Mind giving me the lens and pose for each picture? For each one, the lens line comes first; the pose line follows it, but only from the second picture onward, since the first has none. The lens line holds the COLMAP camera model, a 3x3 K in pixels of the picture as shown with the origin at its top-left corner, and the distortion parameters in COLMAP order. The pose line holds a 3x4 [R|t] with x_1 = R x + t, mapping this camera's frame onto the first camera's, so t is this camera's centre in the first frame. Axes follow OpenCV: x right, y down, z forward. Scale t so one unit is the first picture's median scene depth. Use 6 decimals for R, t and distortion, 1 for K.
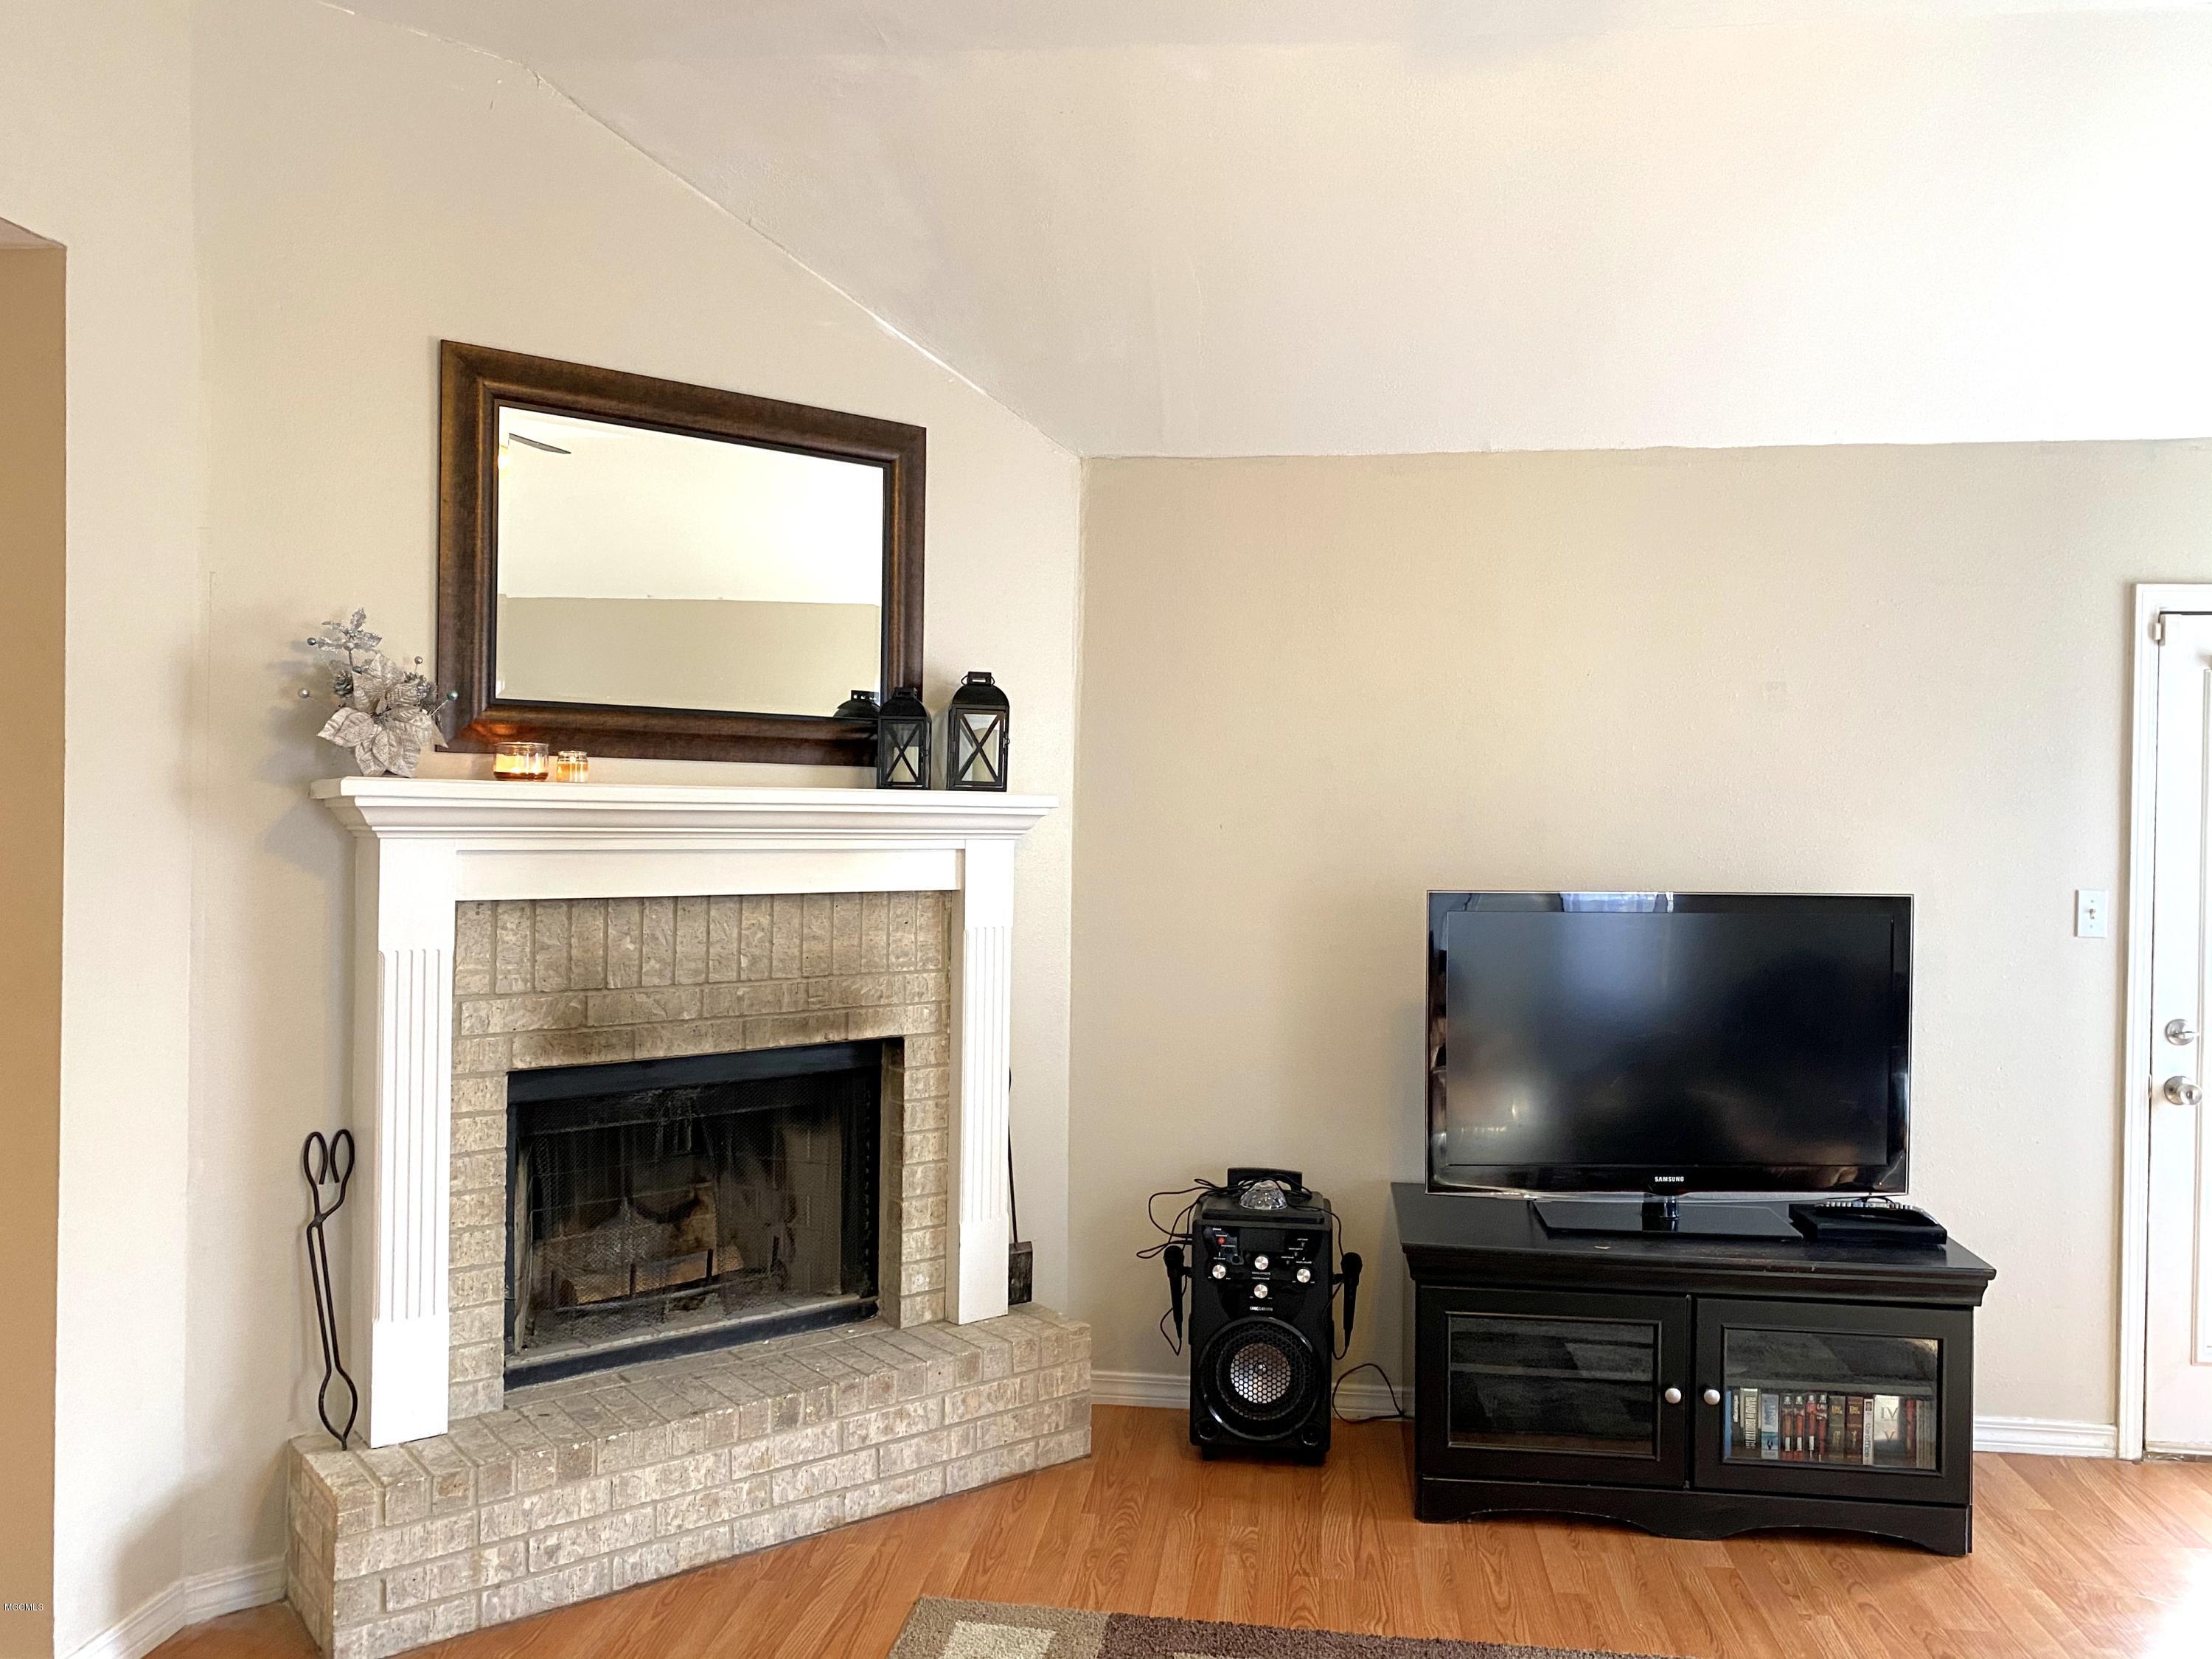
lens RADIAL K [[1685.8, 0, 1110.5], [0, 1685.8, 818.6], [0, 0, 1]] dist [0.000248, -0.003247]
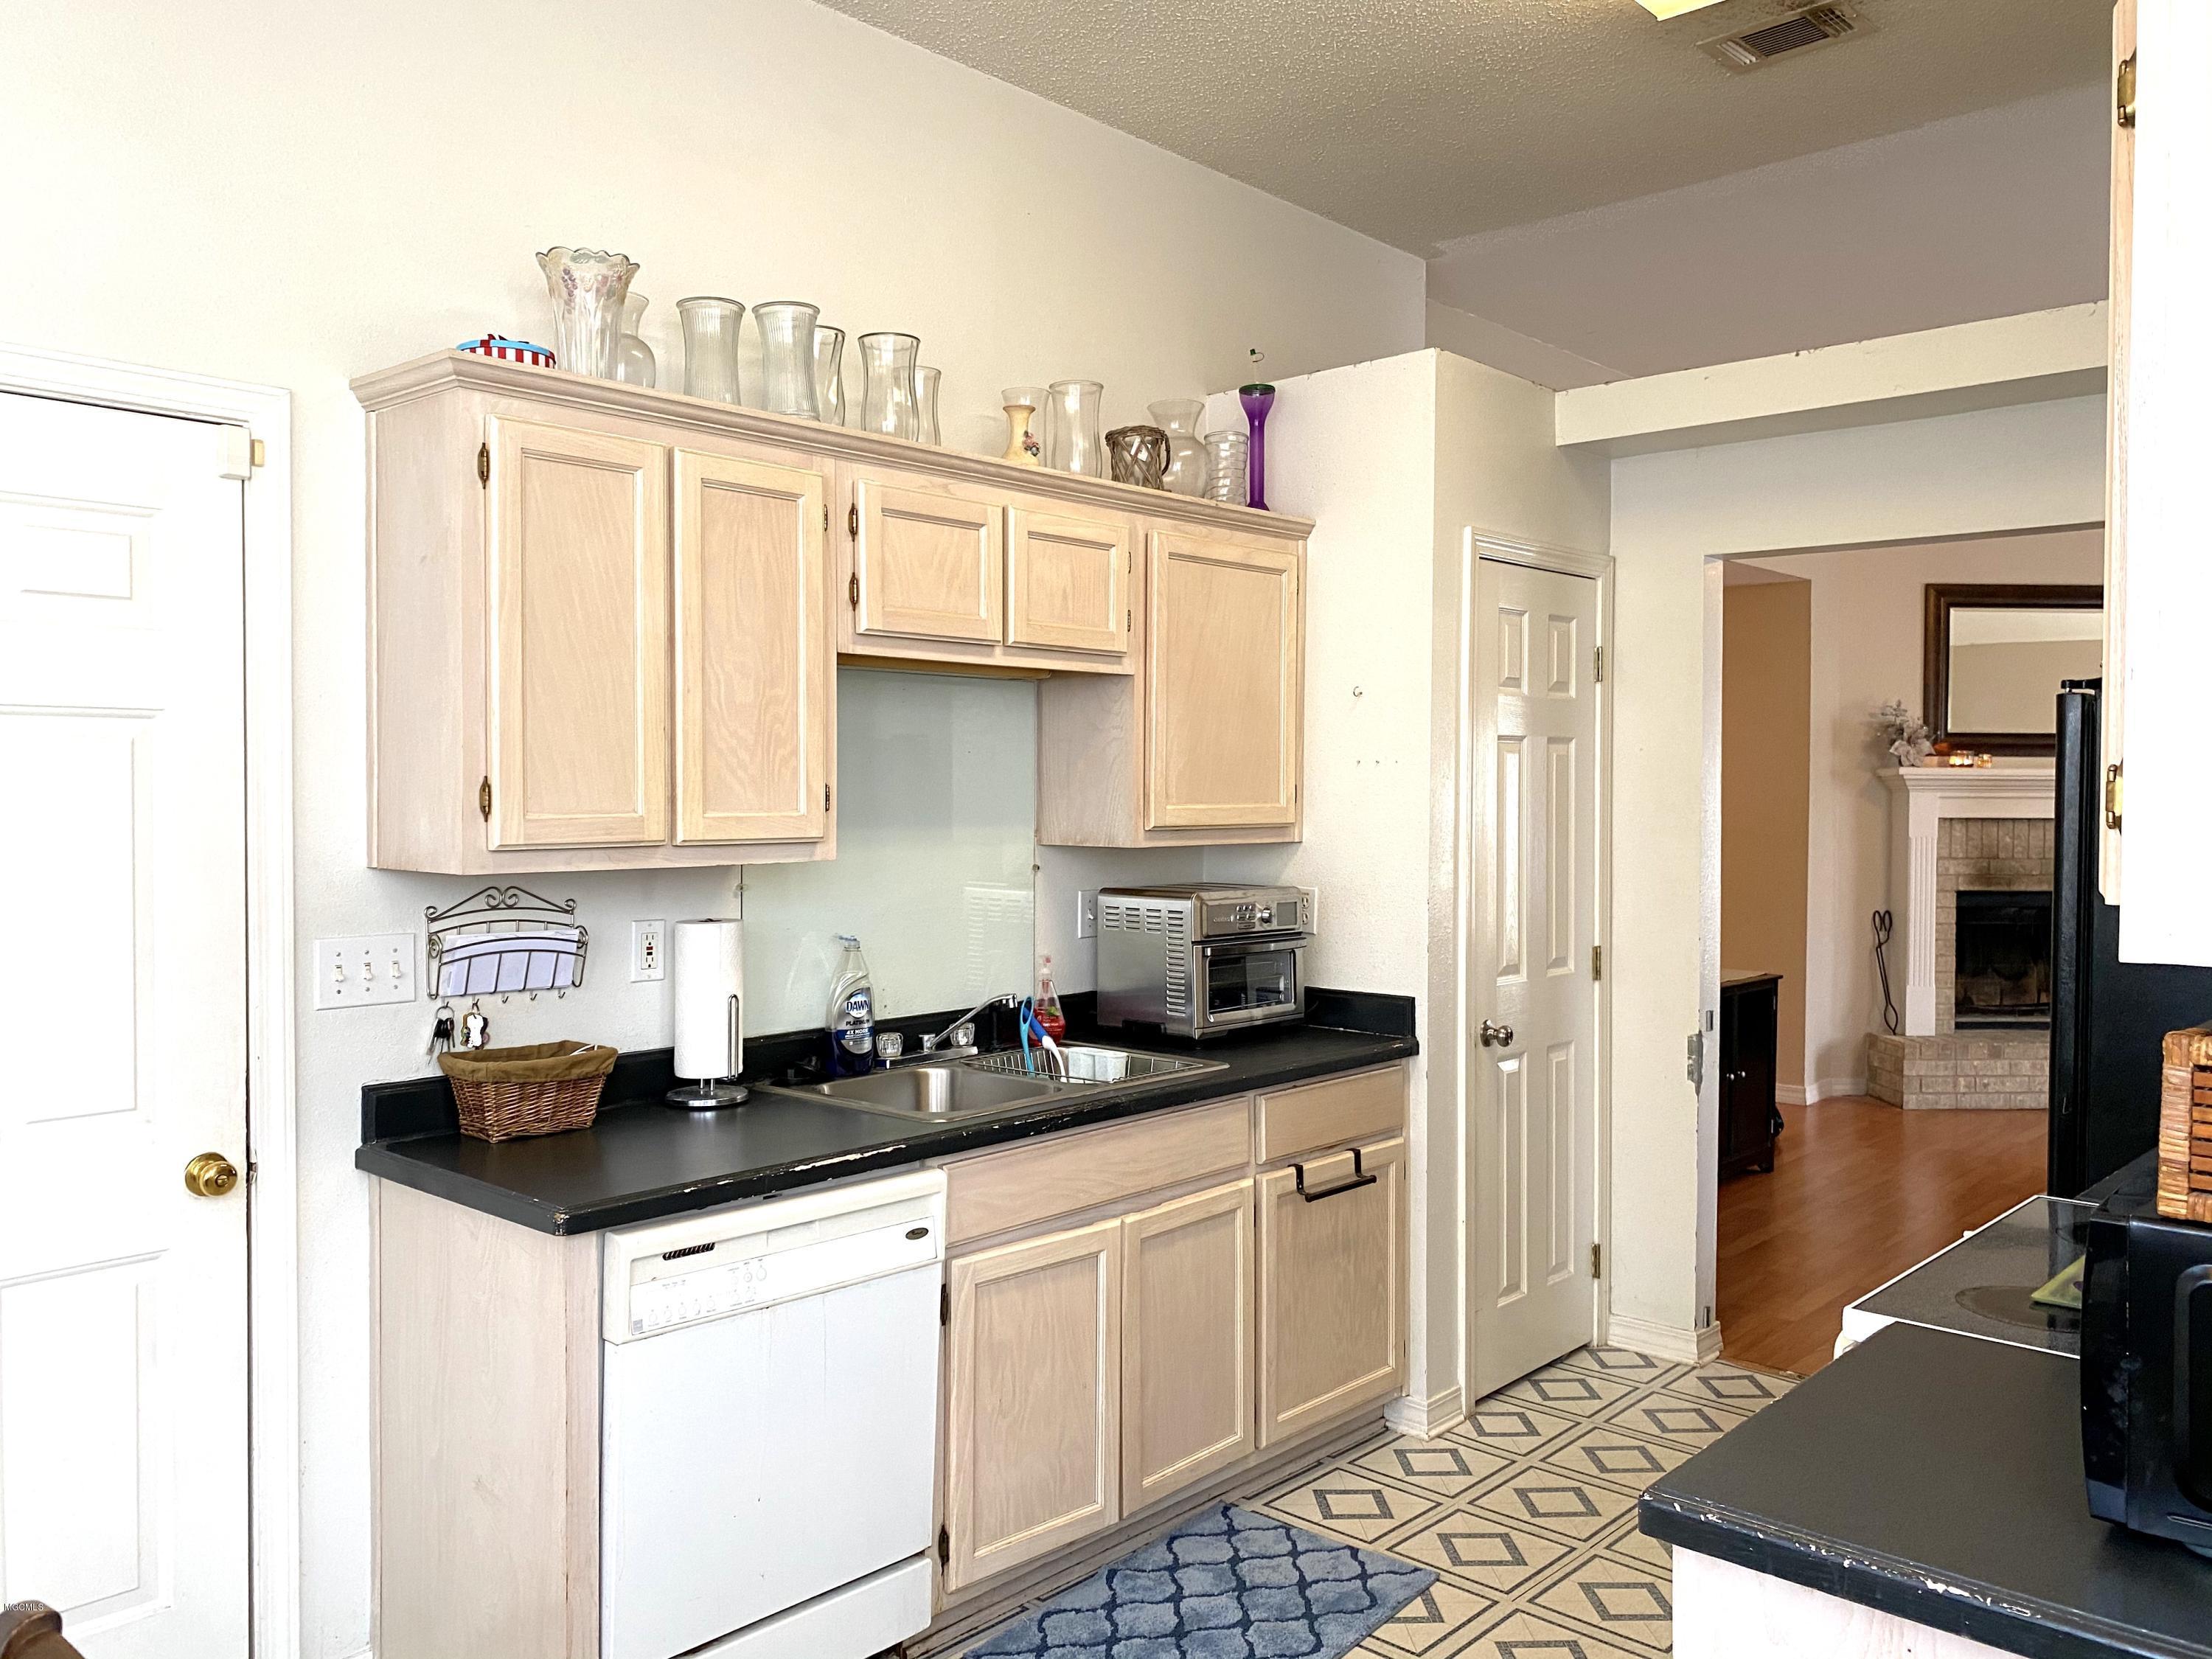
lens RADIAL K [[1685.8, 0, 1110.5], [0, 1685.8, 818.6], [0, 0, 1]] dist [0.000248, -0.003247]
pose [[0.808849, -0.000874, -0.588016, 0.074437], [0.005312, 0.999969, 0.005821, 0.030198], [0.587992, -0.007832, 0.808829, -1.664476]]
